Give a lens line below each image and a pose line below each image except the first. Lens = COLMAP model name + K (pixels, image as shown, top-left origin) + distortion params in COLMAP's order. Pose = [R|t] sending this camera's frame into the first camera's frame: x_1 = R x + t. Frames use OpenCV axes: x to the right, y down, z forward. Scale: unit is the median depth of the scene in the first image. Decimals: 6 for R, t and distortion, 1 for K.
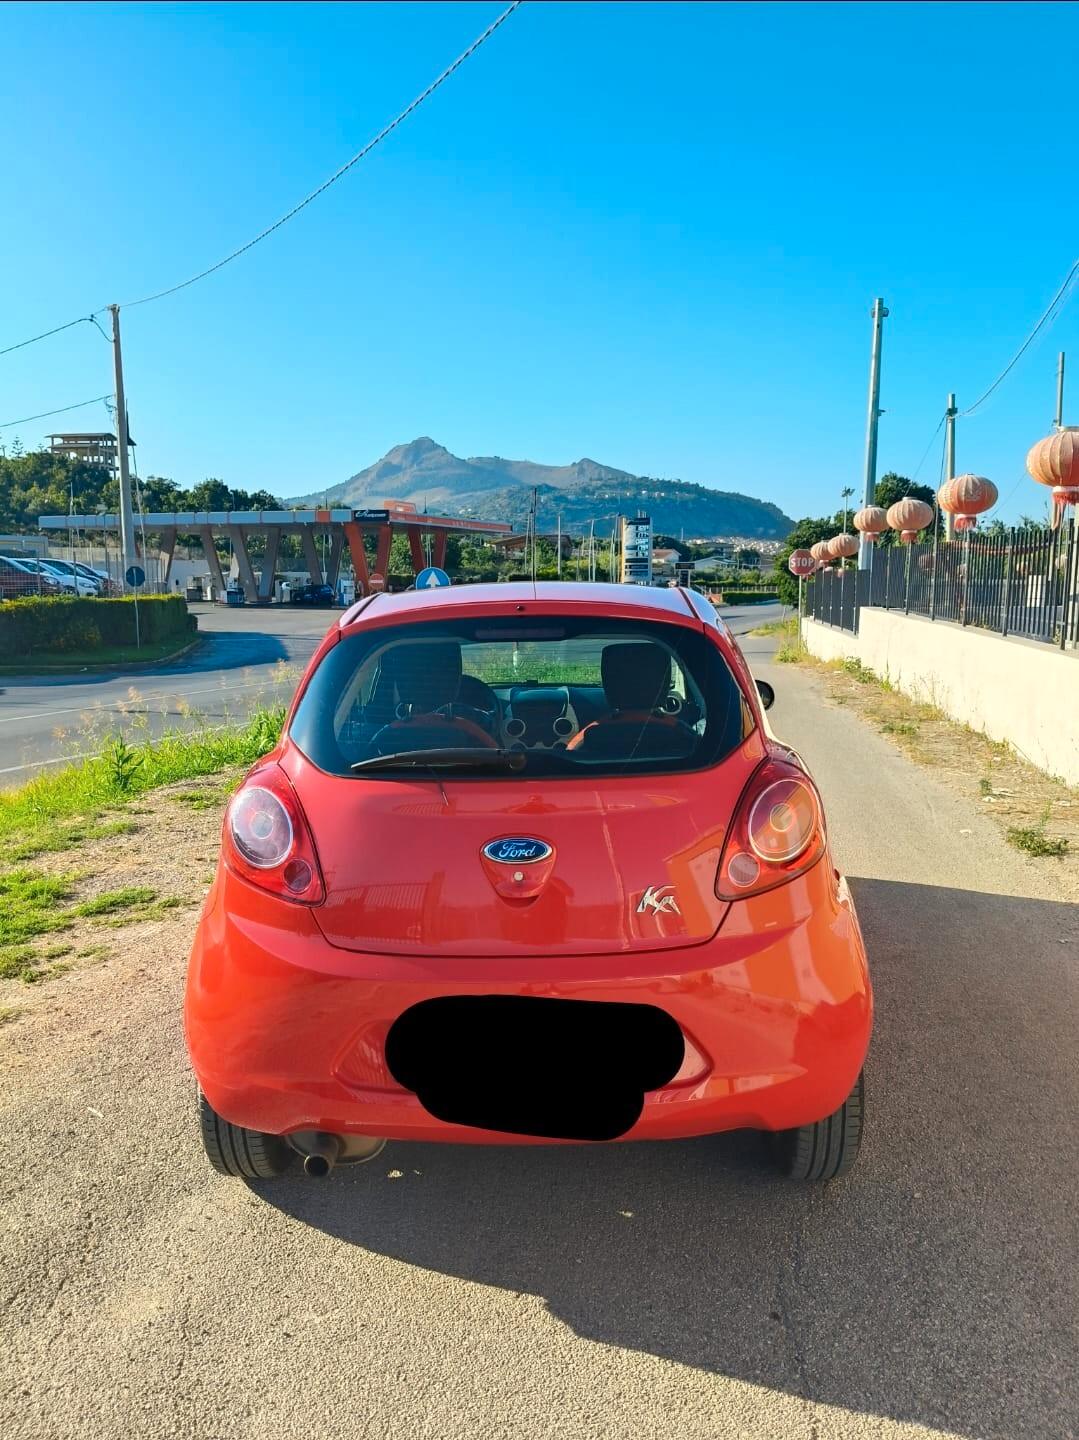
lens RADIAL K [[1098.4, 0, 536.9], [0, 1098.4, 759.6], [0, 0, 1]] dist [0.079433, -0.199542]
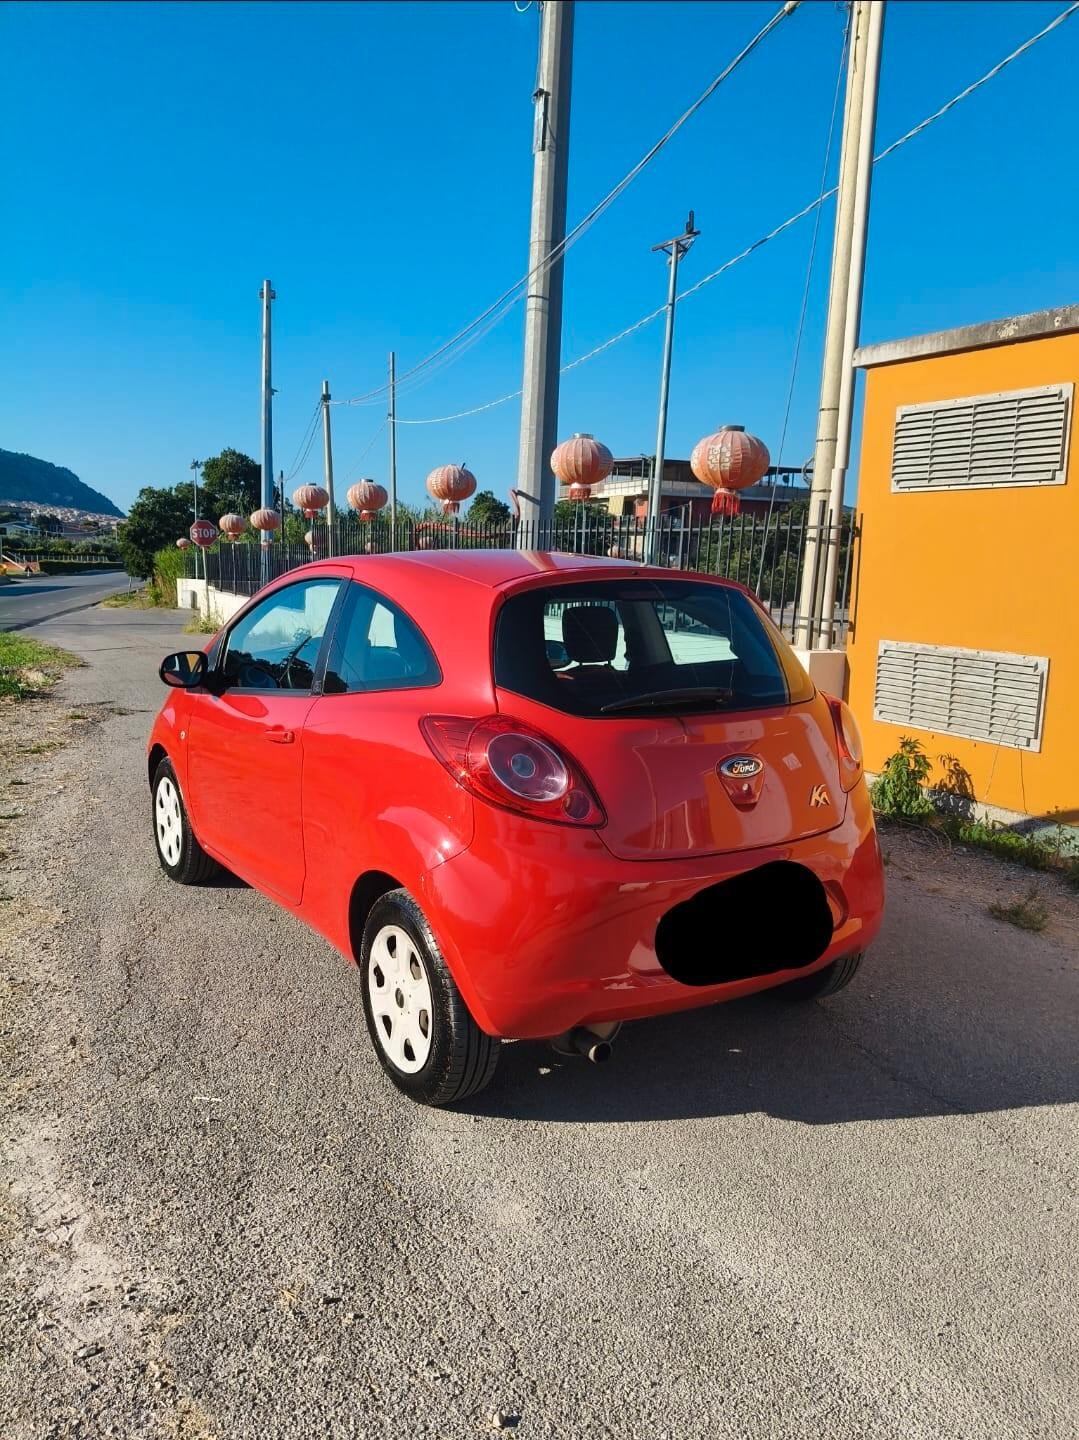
lens RADIAL K [[1079.6, 0, 517.8], [0, 1079.6, 779.9], [0, 0, 1]] dist [0.042168, -0.067226]
pose [[0.830763, -0.083607, 0.550312, -0.373276], [0.058819, 0.996306, 0.062570, 0.001969], [-0.553511, -0.019612, 0.832611, 0.045807]]
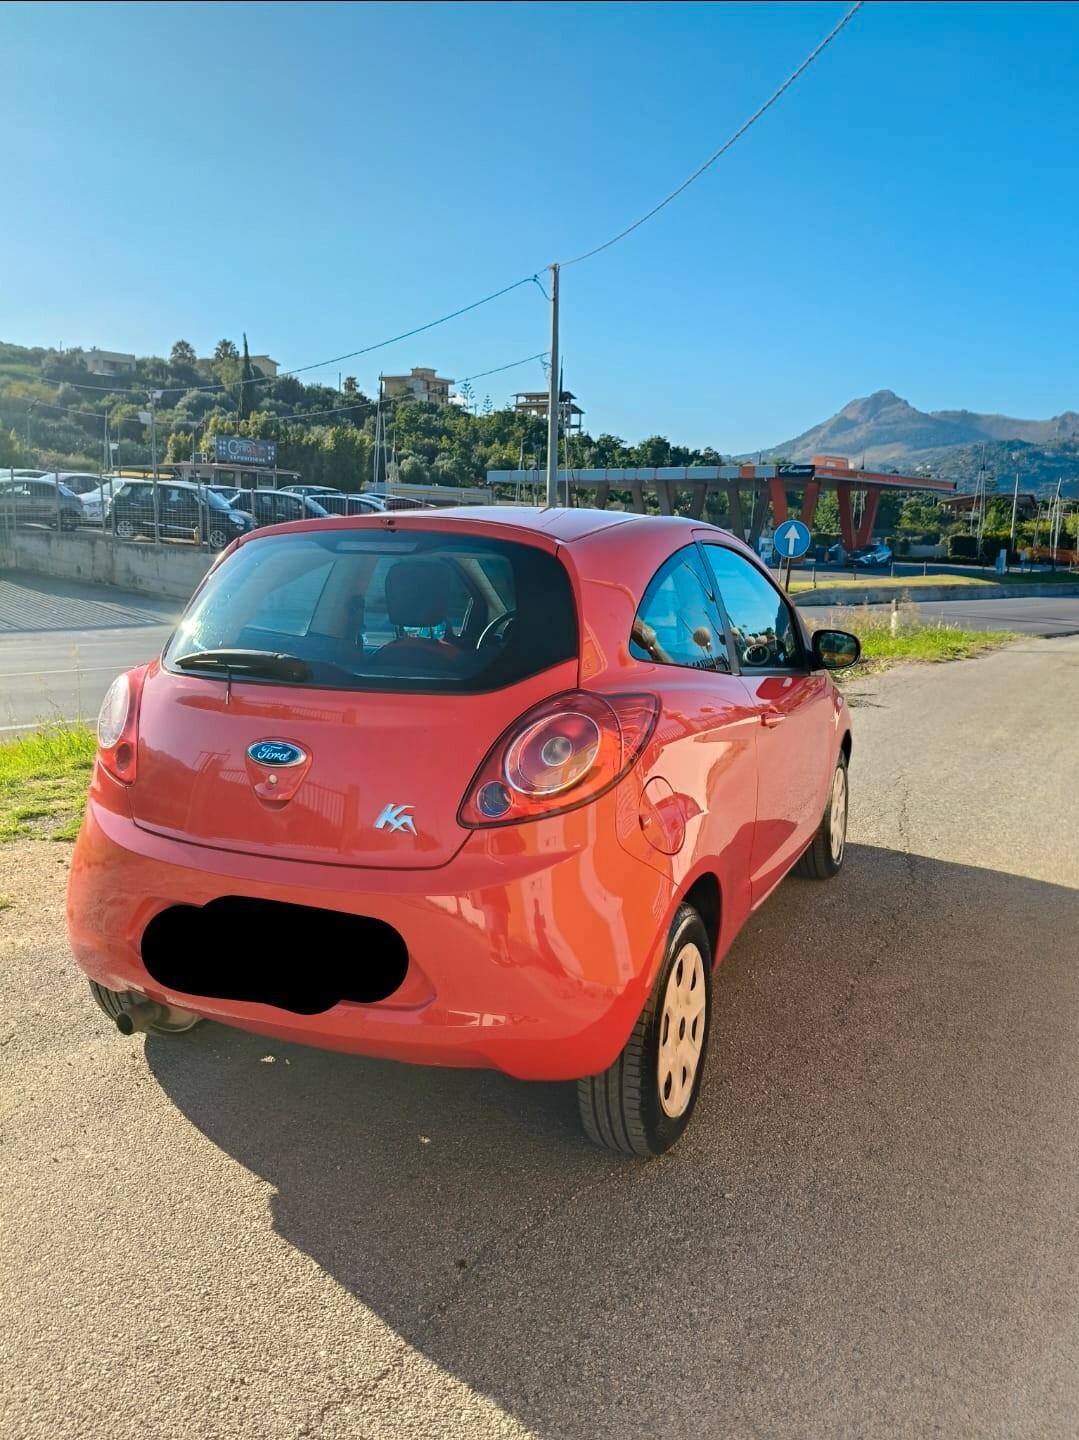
lens RADIAL K [[1103.2, 0, 547.1], [0, 1103.2, 755.7], [0, 0, 1]] dist [0.136132, -0.297251]
pose [[0.929774, 0.100254, -0.354216, 0.238448], [-0.089183, 0.994883, 0.047487, 0.005310], [0.357164, -0.012562, 0.933957, 0.050893]]
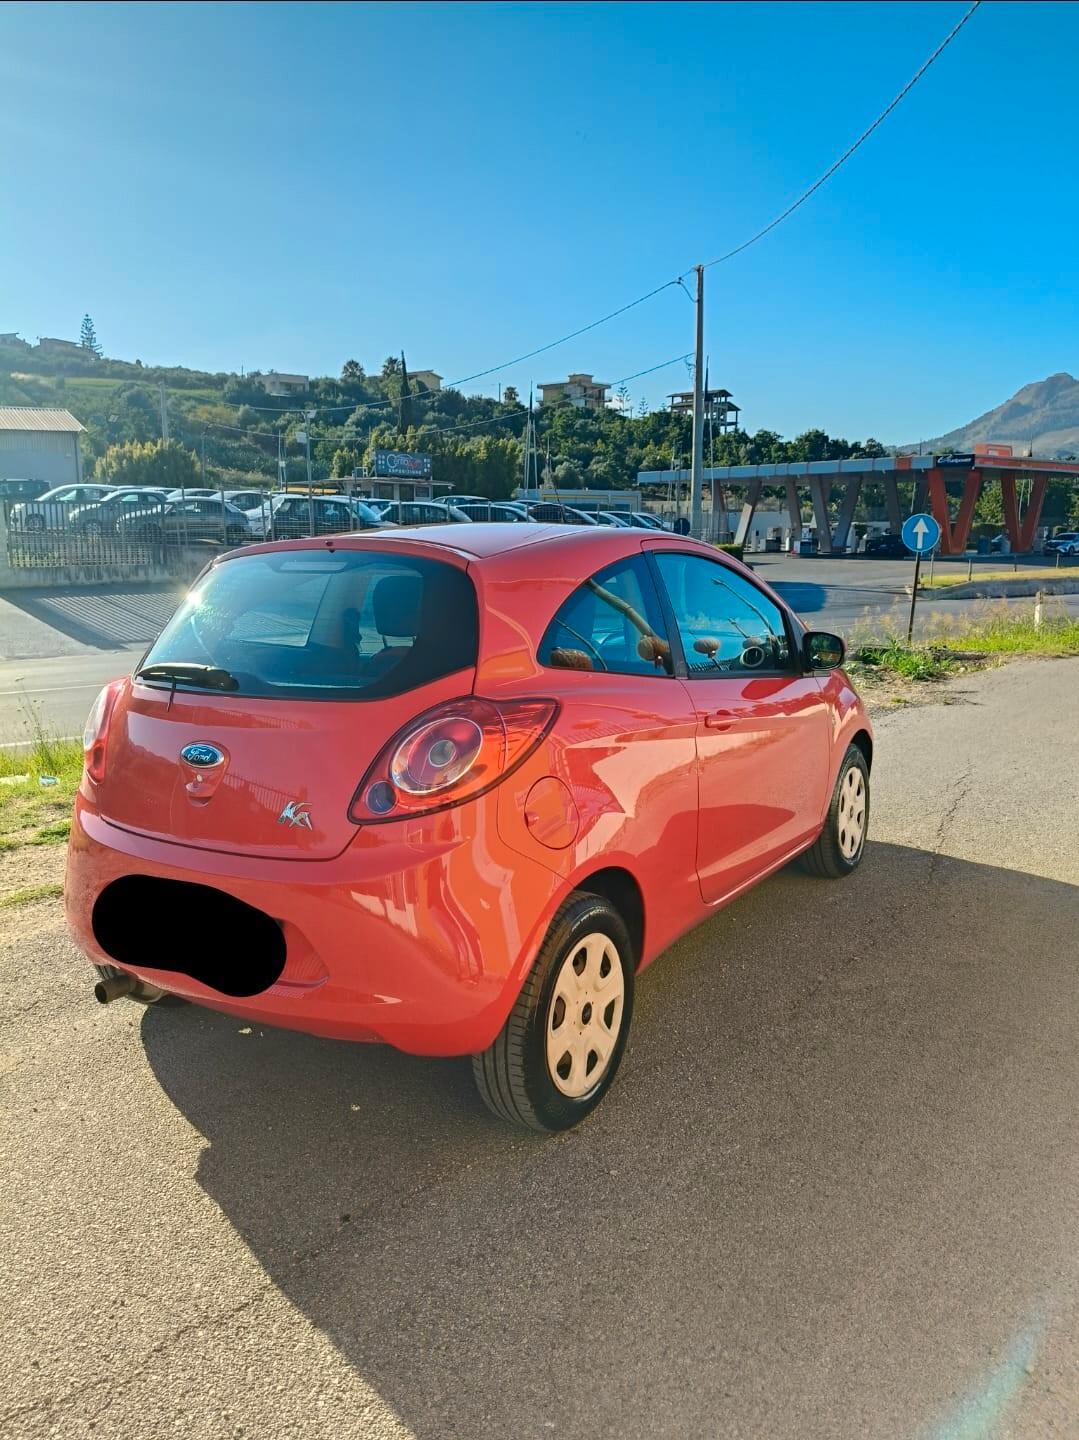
lens RADIAL K [[1091.8, 0, 545.2], [0, 1091.8, 755.3], [0, 0, 1]] dist [0.104129, -0.240894]
pose [[0.869142, 0.100177, -0.484311, 0.345973], [-0.080771, 0.994875, 0.060832, -0.006519], [0.487922, -0.013754, 0.872779, 0.072146]]
